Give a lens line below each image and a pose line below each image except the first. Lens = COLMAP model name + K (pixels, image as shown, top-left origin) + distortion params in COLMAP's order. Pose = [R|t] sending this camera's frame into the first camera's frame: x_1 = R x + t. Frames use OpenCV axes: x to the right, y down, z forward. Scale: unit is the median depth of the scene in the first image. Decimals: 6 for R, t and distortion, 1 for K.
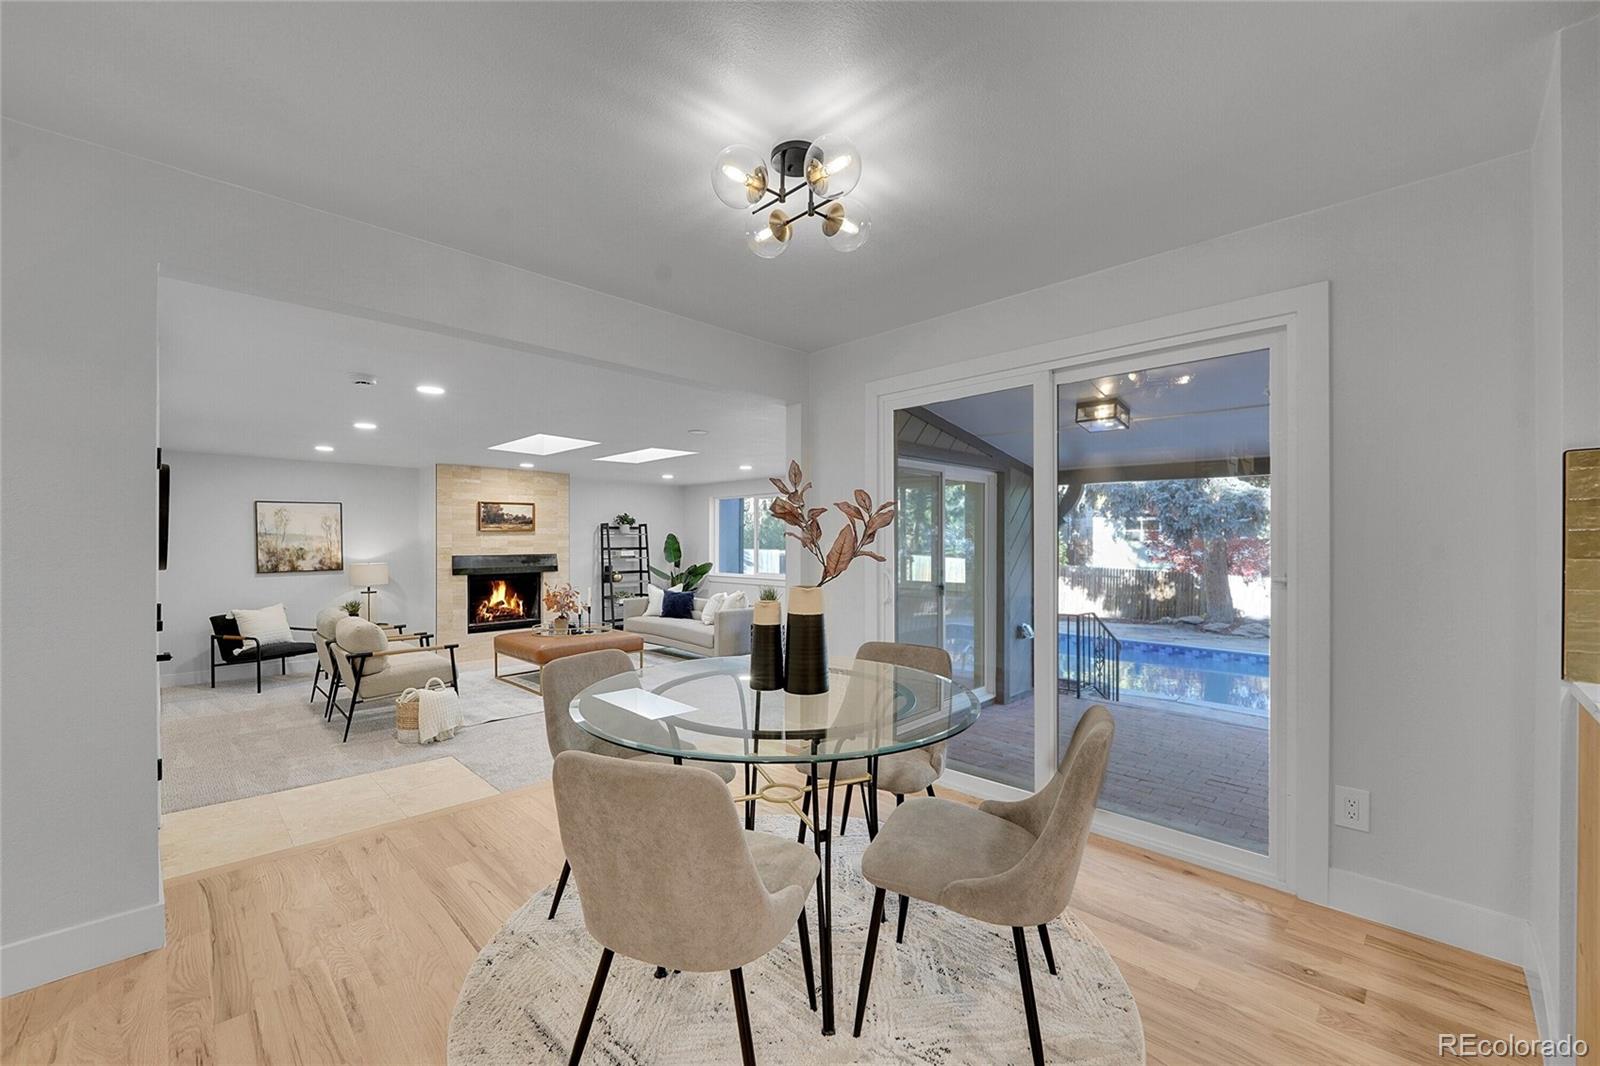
lens RADIAL K [[660.9, 0, 802.0], [0, 660.9, 539.5], [0, 0, 1]] dist [-0.012947, -0.000242]
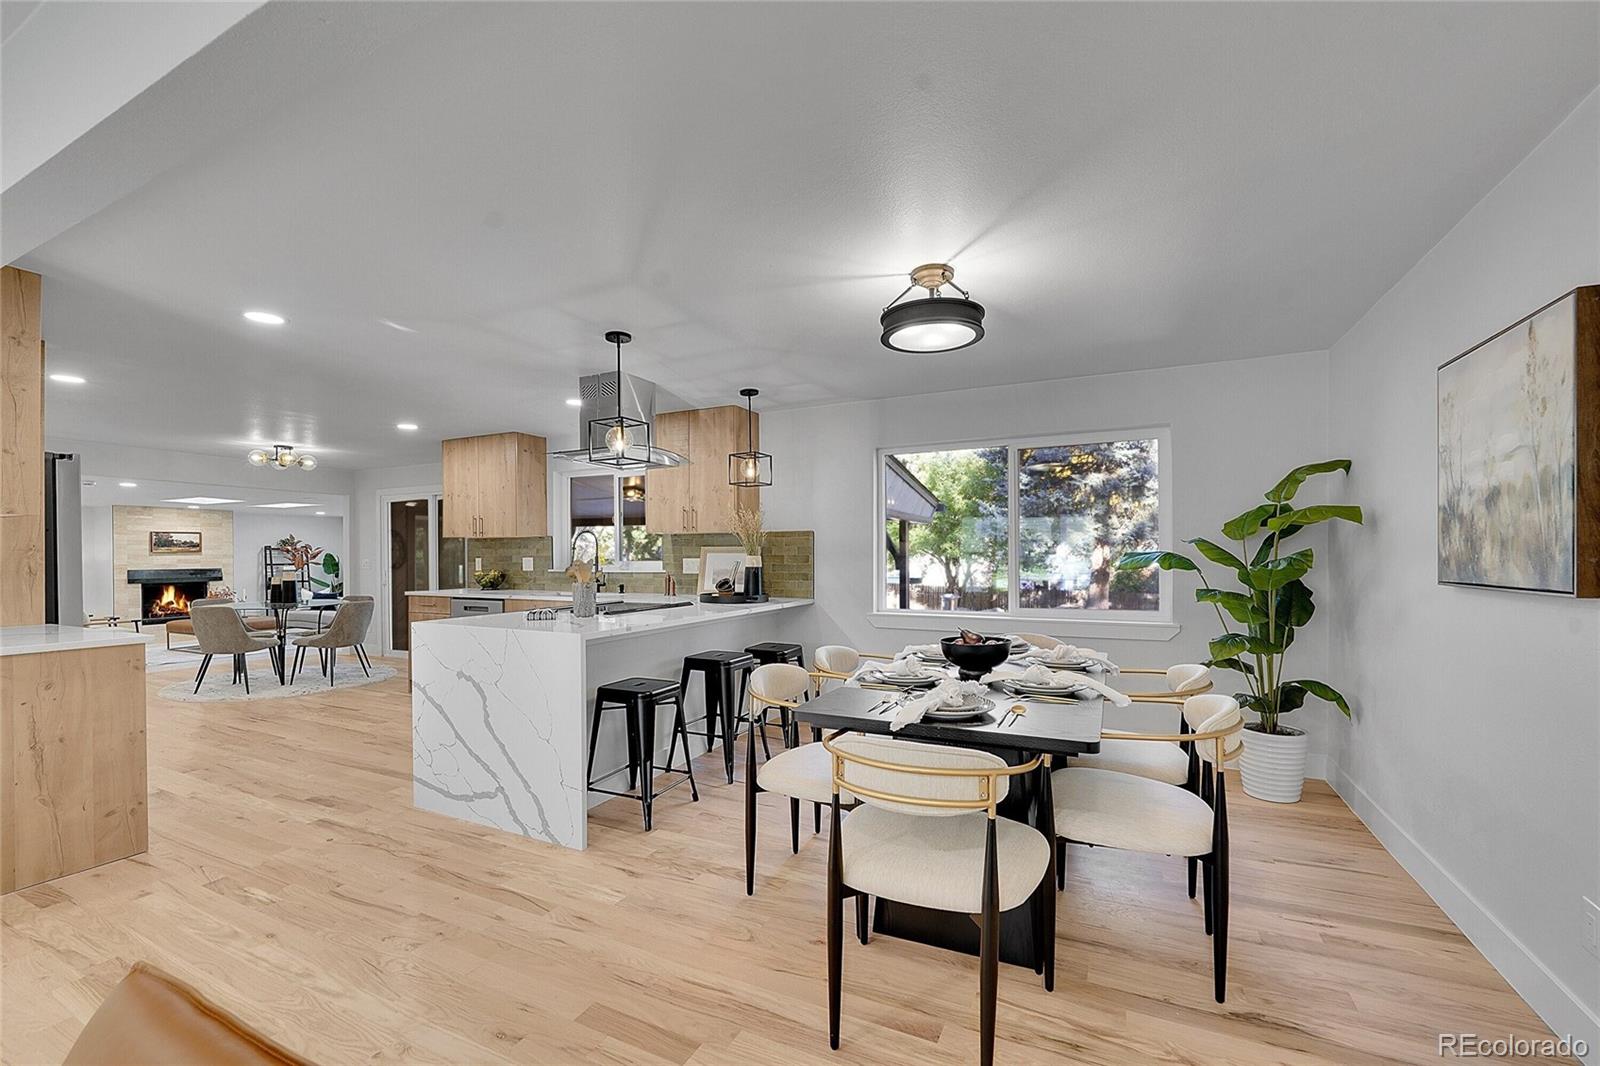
lens RADIAL K [[652.6, 0, 803.3], [0, 652.6, 551.2], [0, 0, 1]] dist [0.000049, -0.000163]
pose [[0.940234, -0.003618, 0.340511, 0.335931], [0.005096, 0.999981, -0.003447, -0.003643], [-0.340492, 0.004976, 0.940234, -0.764260]]
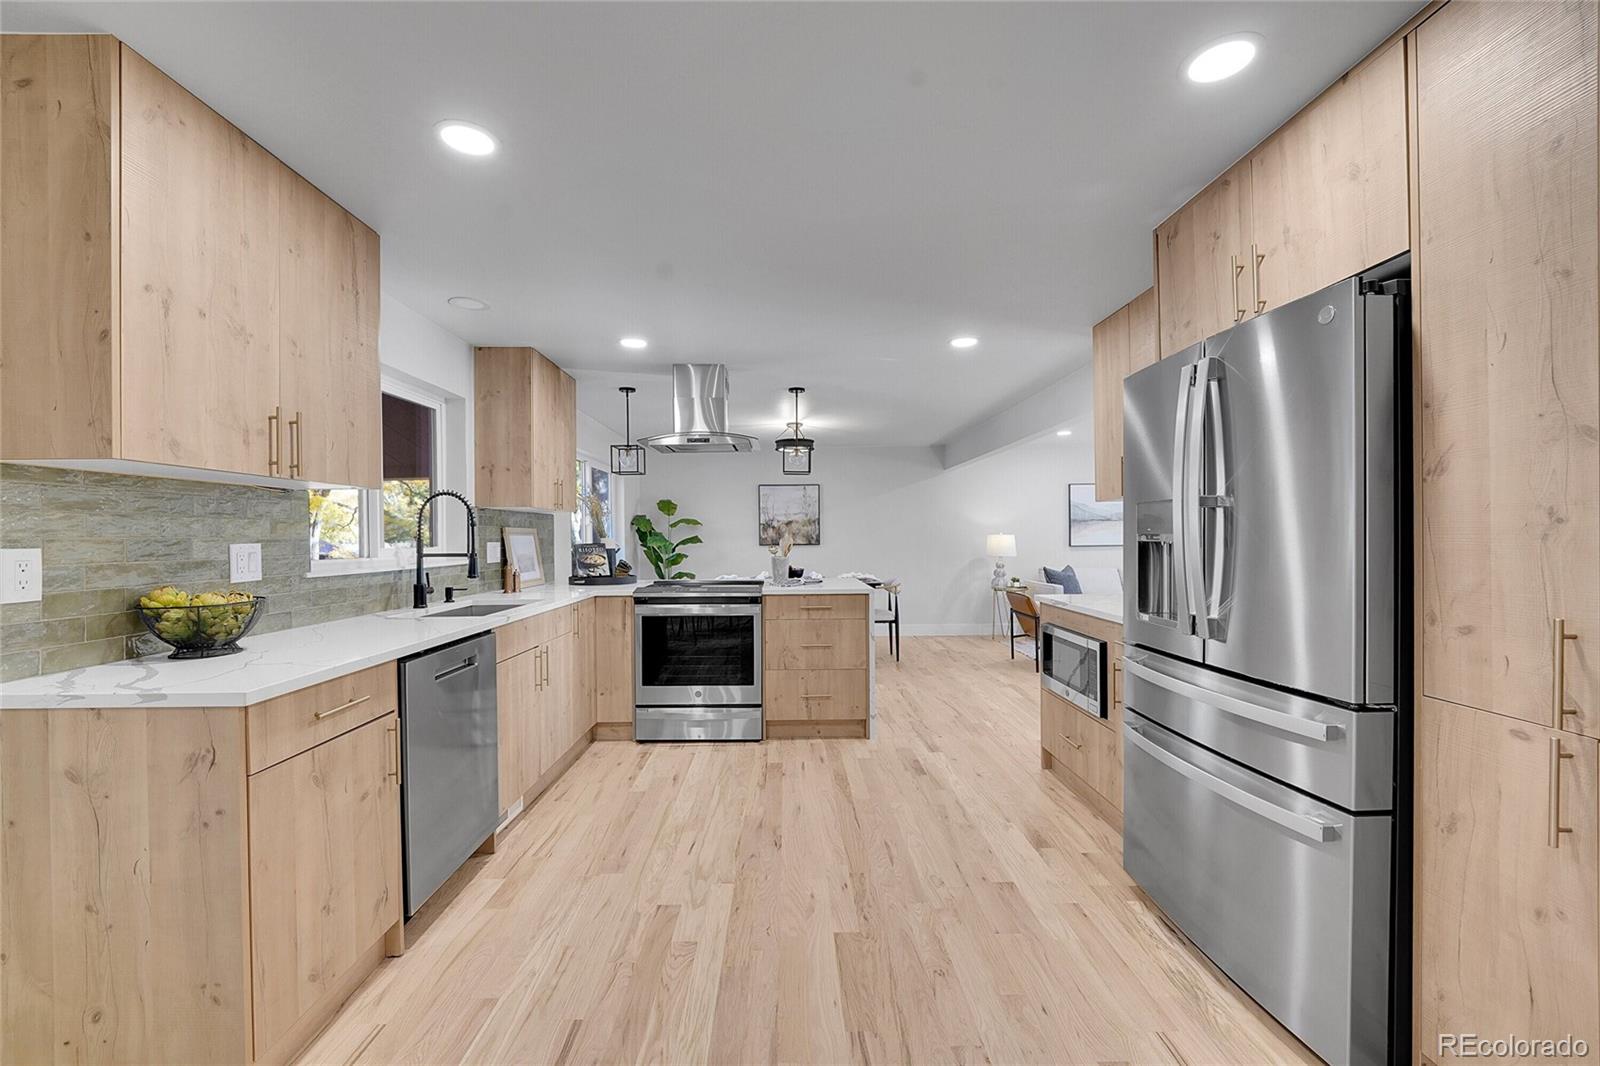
lens RADIAL K [[660.9, 0, 802.0], [0, 660.9, 539.5], [0, 0, 1]] dist [-0.012947, -0.000242]
pose [[-0.731733, 0.000666, 0.681591, -0.071619], [0.005193, 0.999976, 0.004598, -0.002254], [-0.681572, 0.006904, -0.731719, 0.141411]]
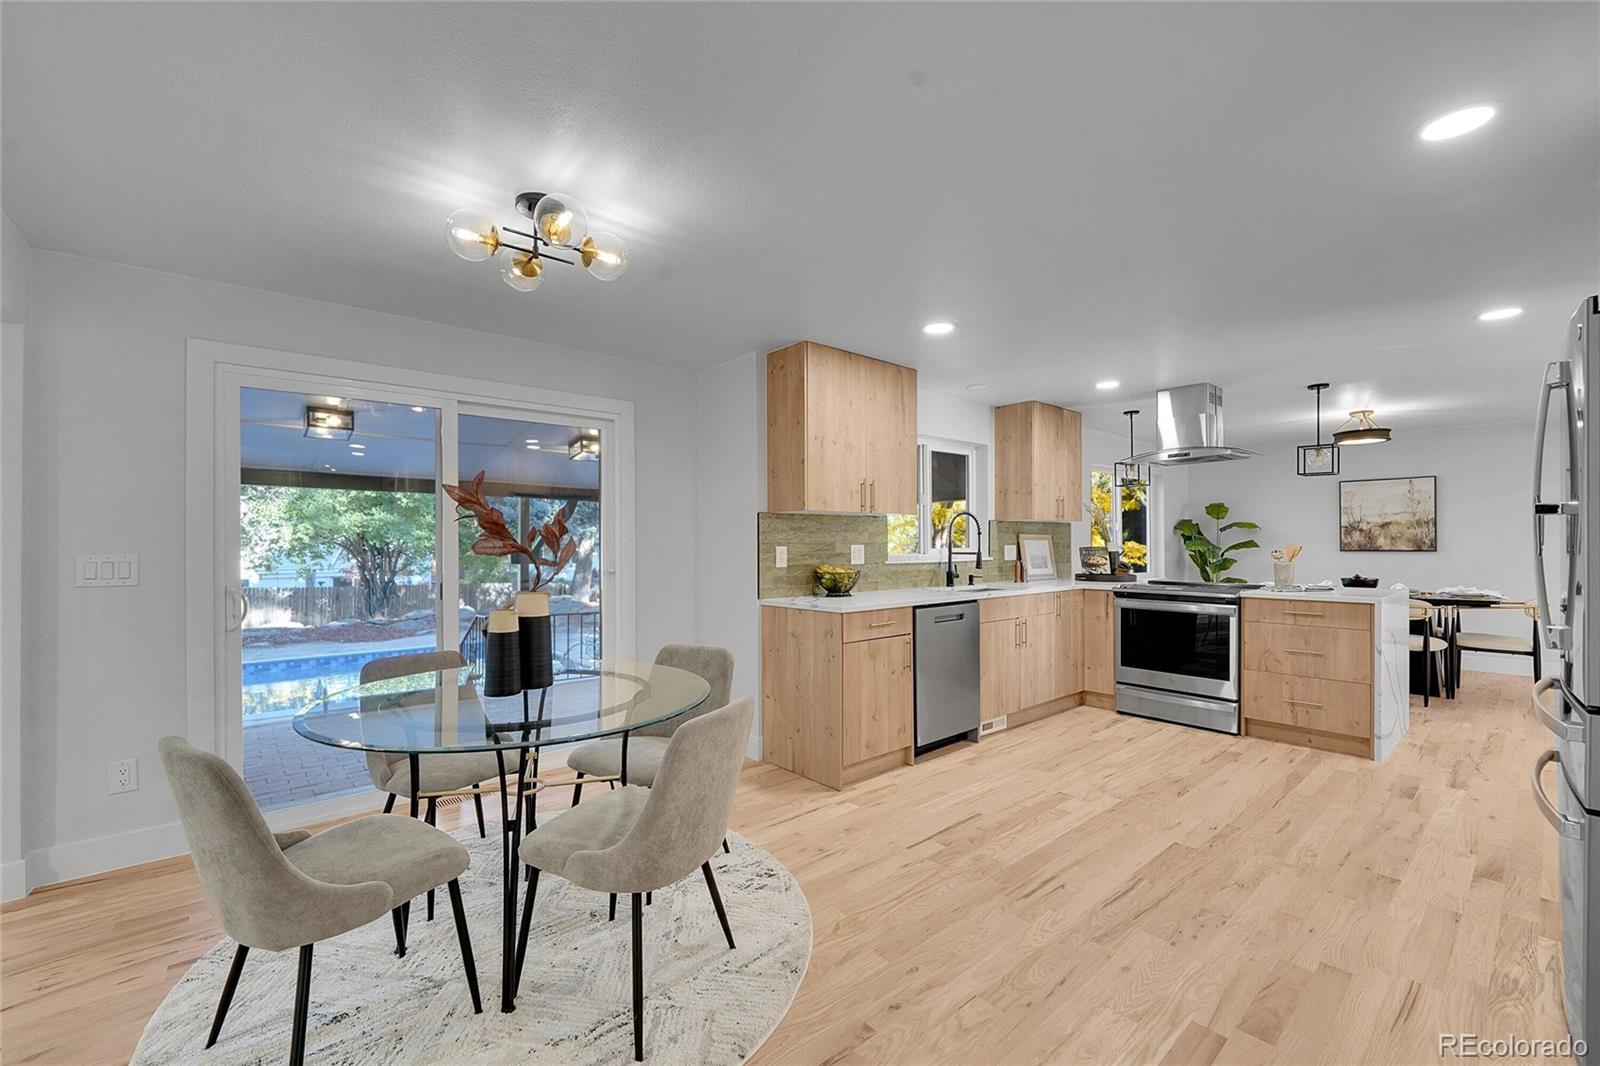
lens RADIAL K [[659.2, 0, 787.7], [0, 659.2, 538.0], [0, 0, 1]] dist [-0.001618, -0.000284]
pose [[0.060908, 0.005916, 0.998126, -0.265110], [0.002430, 0.999979, -0.006076, -0.003075], [-0.998140, 0.002795, 0.060893, 0.123774]]
